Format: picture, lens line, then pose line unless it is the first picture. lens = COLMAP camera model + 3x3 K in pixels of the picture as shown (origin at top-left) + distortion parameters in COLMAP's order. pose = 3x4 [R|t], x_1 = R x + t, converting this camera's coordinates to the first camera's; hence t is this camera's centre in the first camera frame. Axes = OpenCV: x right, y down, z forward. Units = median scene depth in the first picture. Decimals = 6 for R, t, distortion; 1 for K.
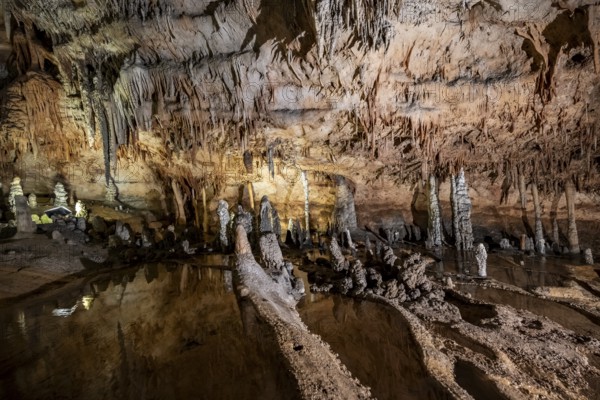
lens RADIAL K [[241.1, 0, 300.0], [0, 241.1, 200.0], [0, 0, 1]] dist [-0.001515, 0.000165]
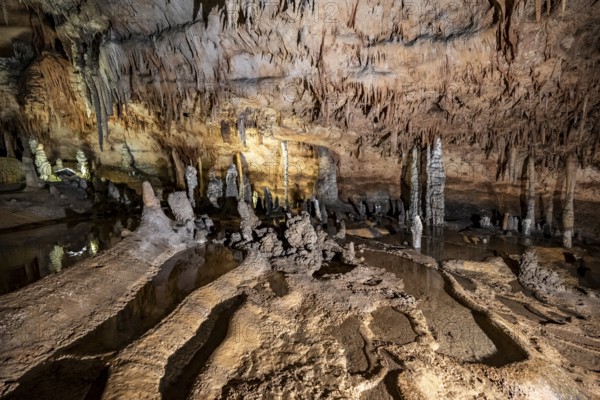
lens RADIAL K [[241.1, 0, 300.0], [0, 241.1, 200.0], [0, 0, 1]] dist [-0.001515, 0.000165]
pose [[0.987606, 0.044629, -0.150472, 0.353516], [-0.028938, 0.994062, 0.104901, 0.024354], [0.154260, -0.099246, 0.983033, -0.024795]]
